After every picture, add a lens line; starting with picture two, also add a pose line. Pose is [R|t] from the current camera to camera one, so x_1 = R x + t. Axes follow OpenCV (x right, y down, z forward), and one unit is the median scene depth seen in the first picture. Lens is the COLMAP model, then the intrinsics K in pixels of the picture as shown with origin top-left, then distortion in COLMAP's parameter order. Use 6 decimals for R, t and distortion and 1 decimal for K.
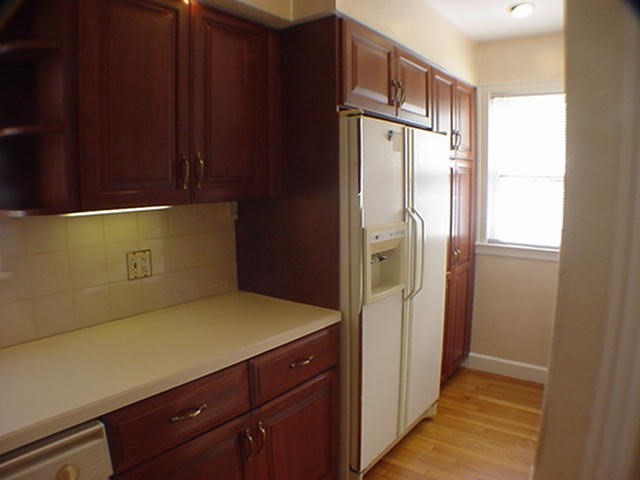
lens RADIAL K [[454.3, 0, 317.8], [0, 454.3, 252.1], [0, 0, 1]] dist [-0.266987, 0.129884]
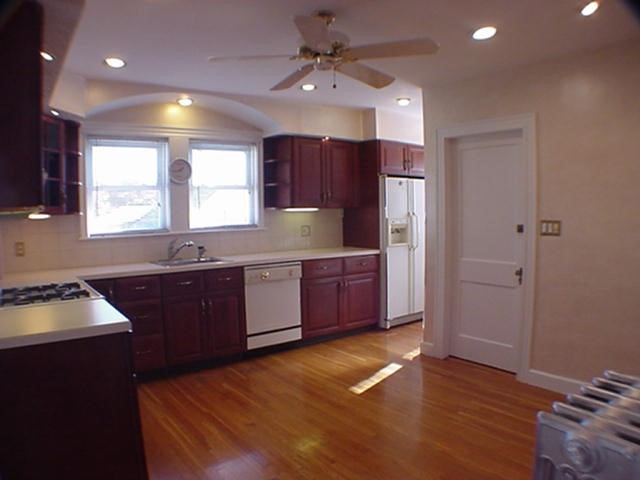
lens RADIAL K [[454.3, 0, 317.8], [0, 454.3, 252.1], [0, 0, 1]] dist [-0.266987, 0.129884]
pose [[0.963867, 0.019902, -0.265641, 0.418475], [-0.034658, 0.998098, -0.050977, 0.302564], [0.264121, 0.058341, 0.962723, -1.698308]]
